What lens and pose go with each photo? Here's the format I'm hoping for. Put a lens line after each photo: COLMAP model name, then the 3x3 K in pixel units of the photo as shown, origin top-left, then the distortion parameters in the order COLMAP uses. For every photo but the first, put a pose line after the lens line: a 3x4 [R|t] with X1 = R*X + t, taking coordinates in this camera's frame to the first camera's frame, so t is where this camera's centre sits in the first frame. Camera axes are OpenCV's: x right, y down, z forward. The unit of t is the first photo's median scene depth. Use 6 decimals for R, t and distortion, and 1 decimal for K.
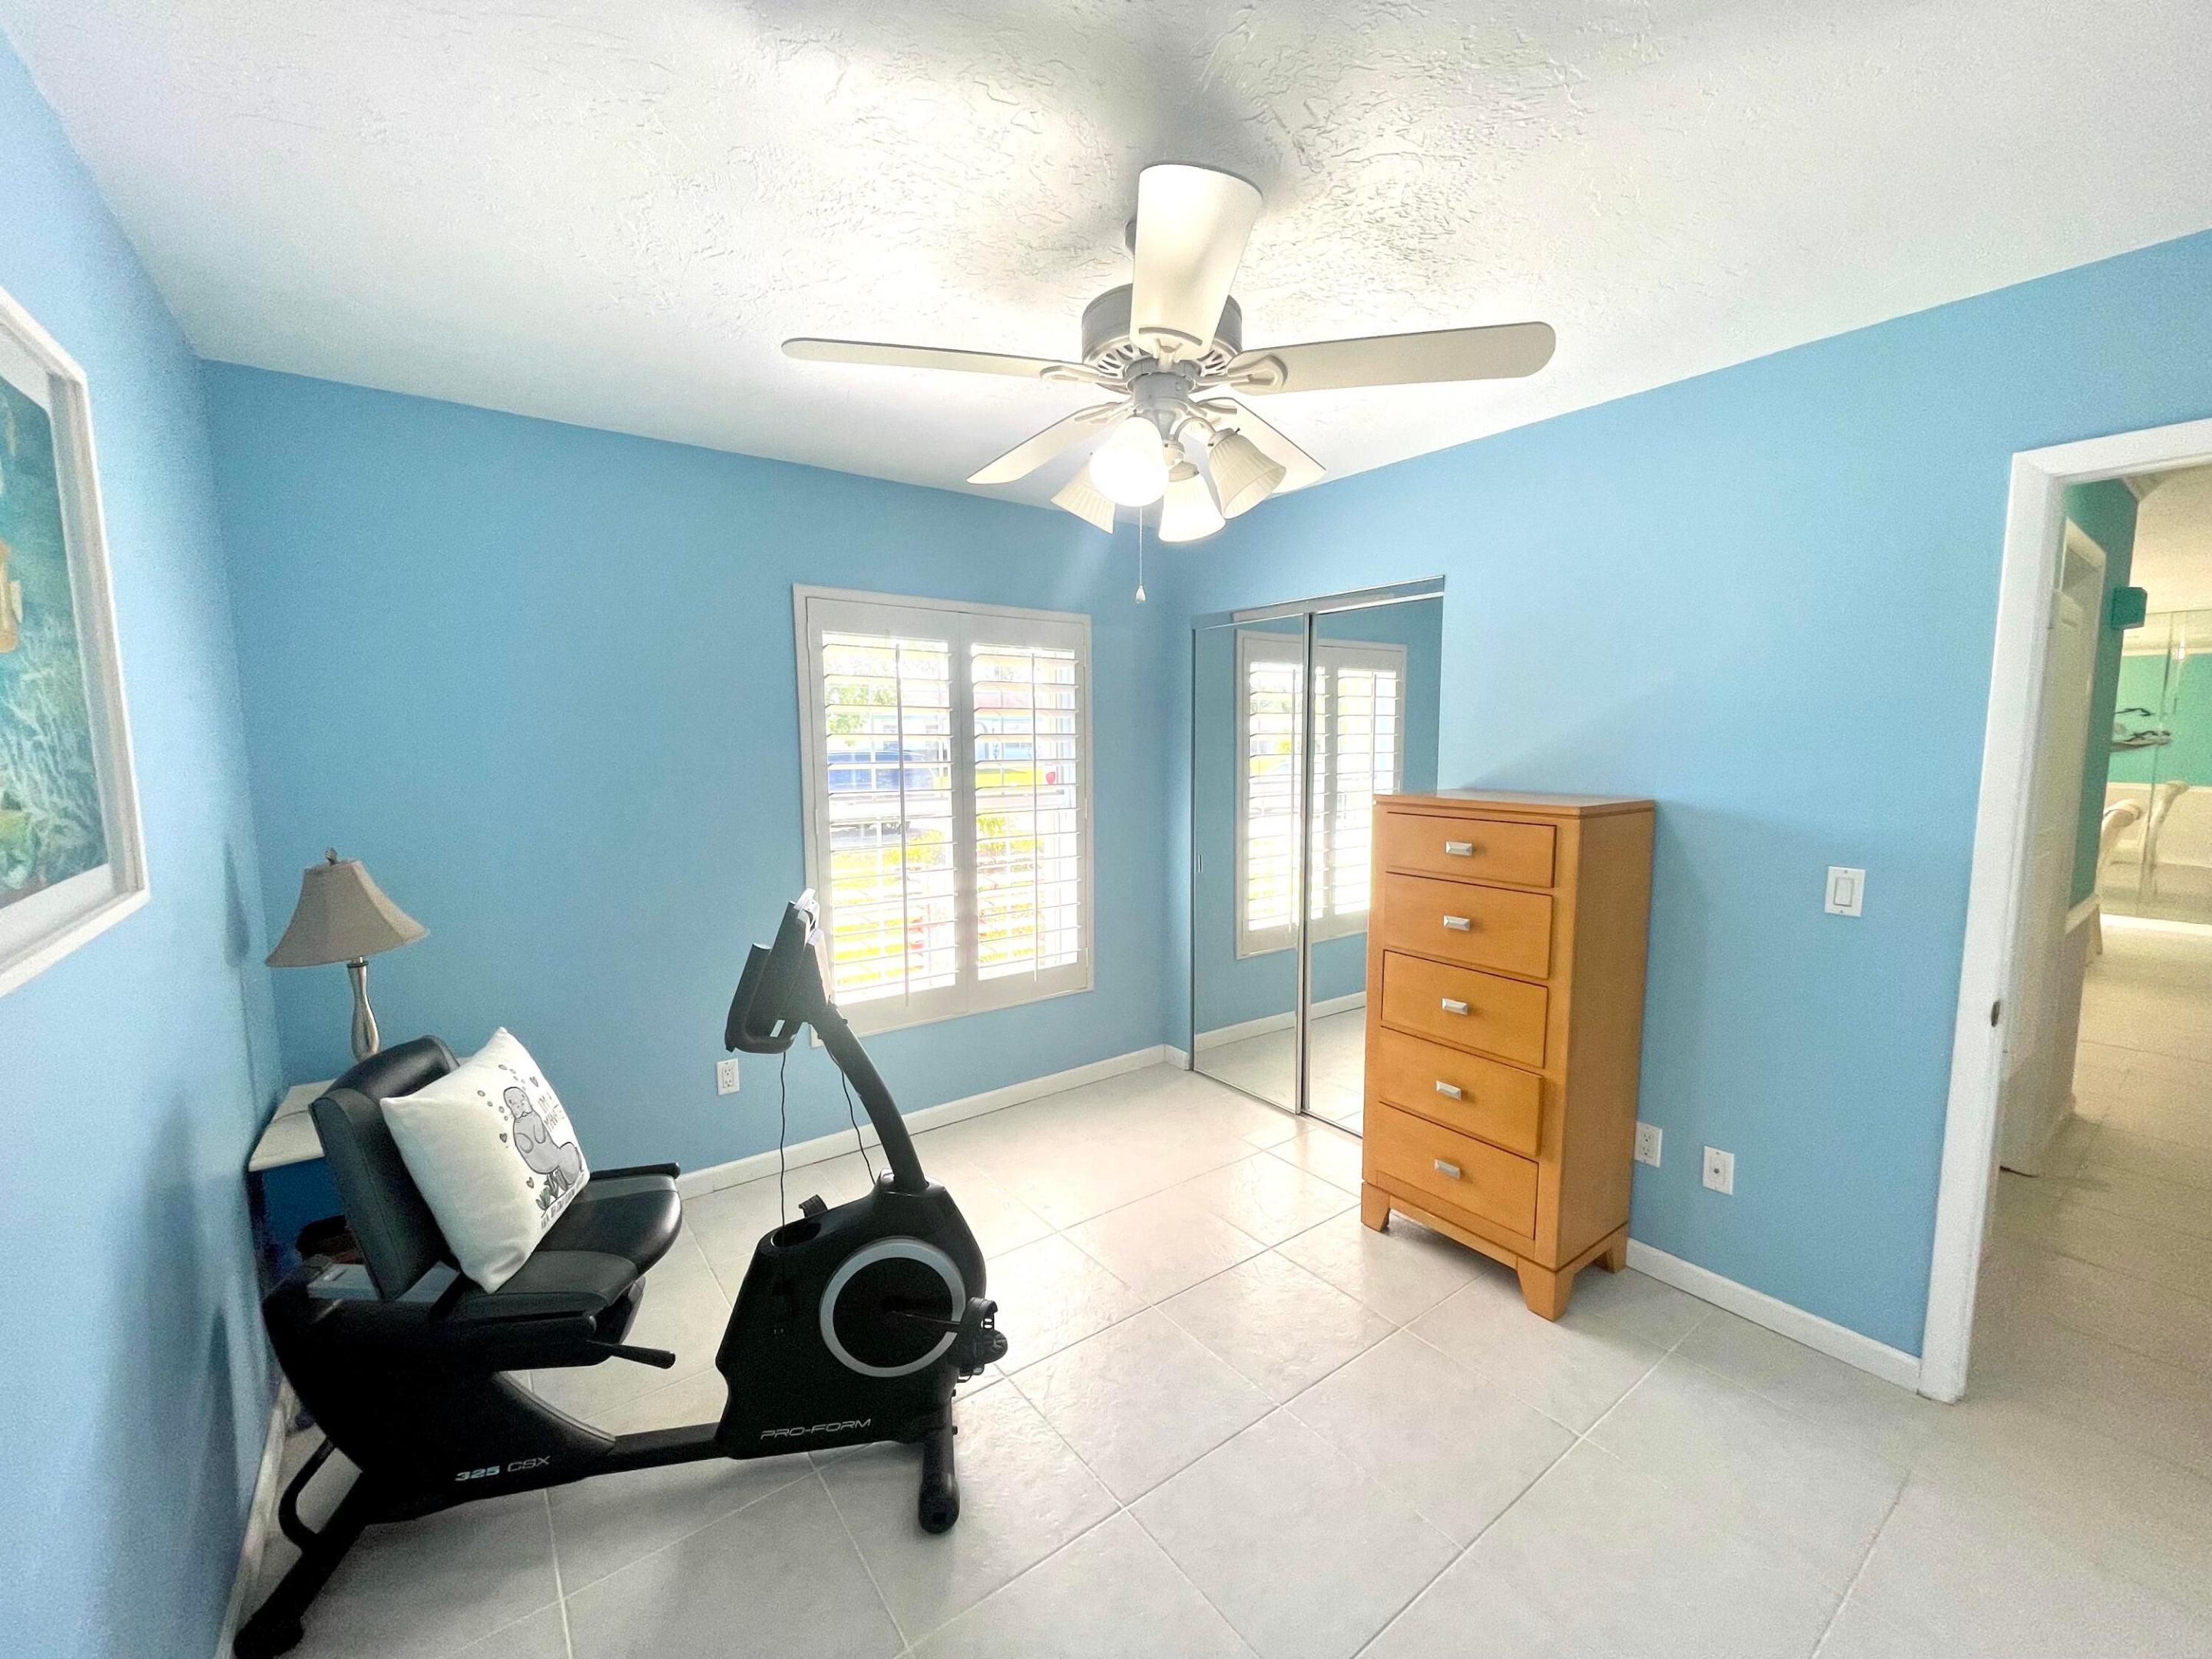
lens RADIAL K [[895.7, 0, 1110.6], [0, 895.7, 838.2], [0, 0, 1]] dist [-0.001425, 0.000315]
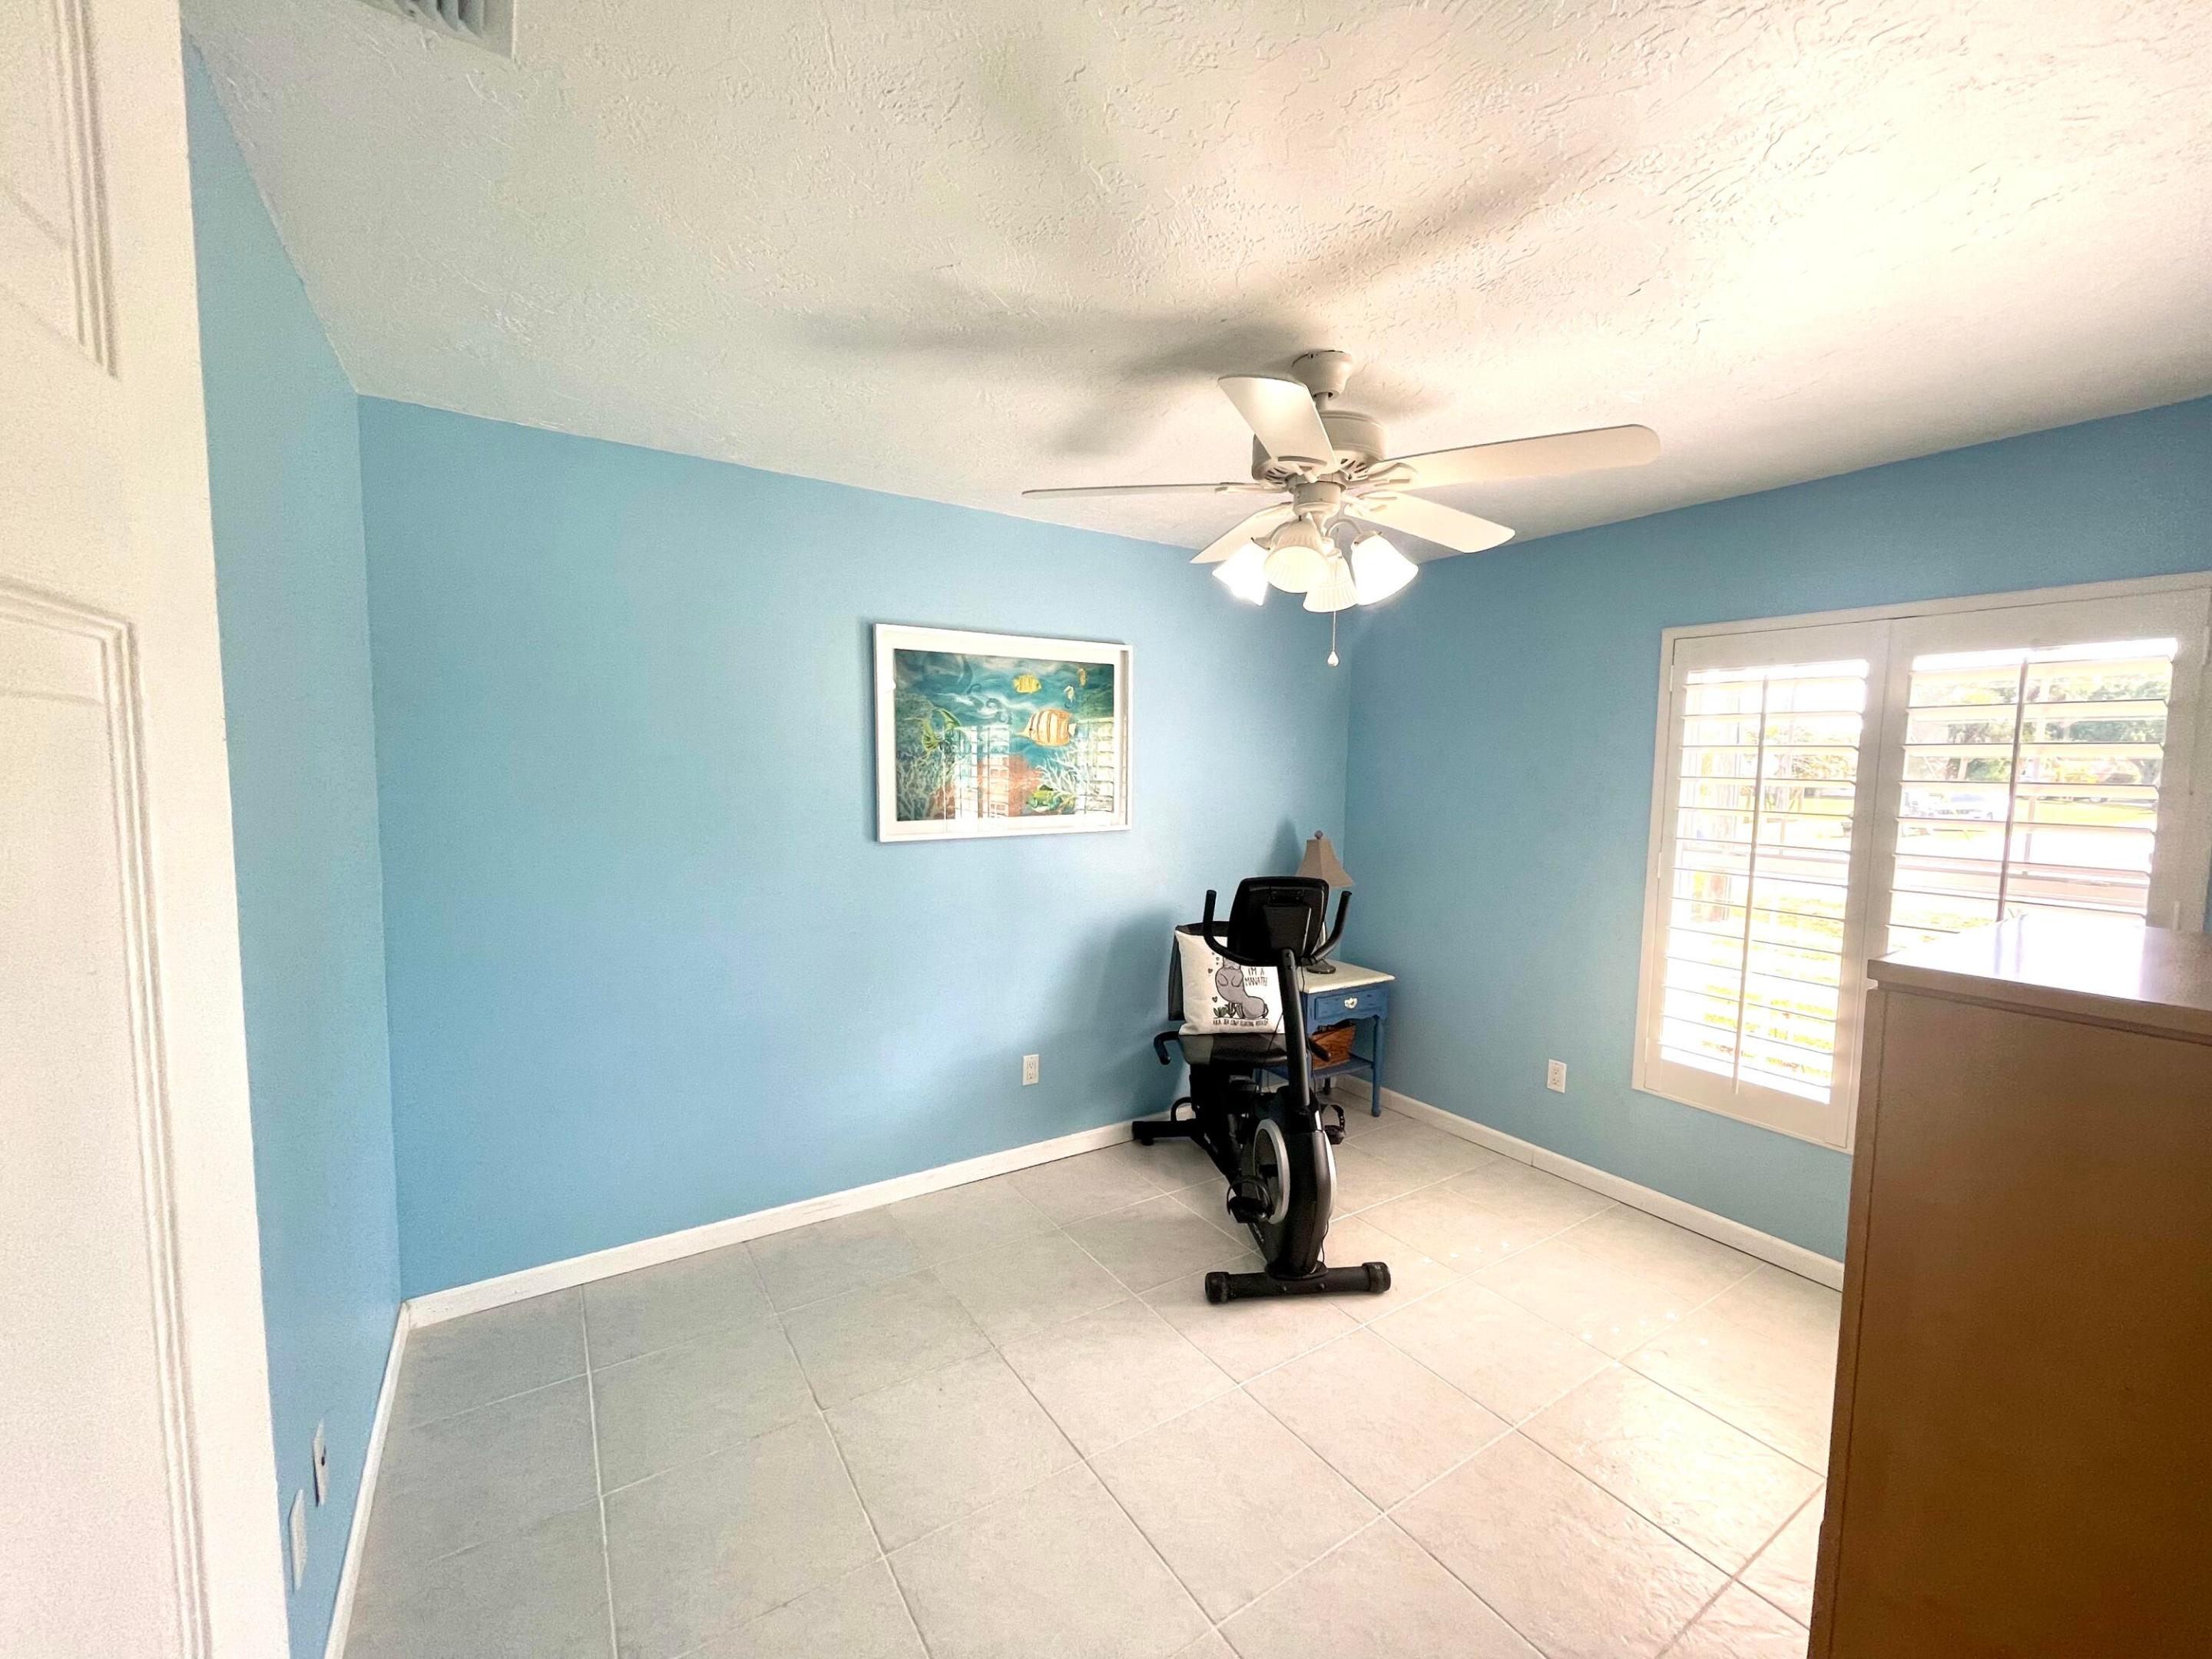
lens RADIAL K [[895.7, 0, 1108.9], [0, 895.7, 828.5], [0, 0, 1]] dist [-0.001425, 0.000315]
pose [[-0.088167, 0.073855, -0.993364, 0.753756], [-0.124458, 0.988616, 0.084548, -0.070750], [0.988300, 0.131086, -0.077972, 0.508232]]
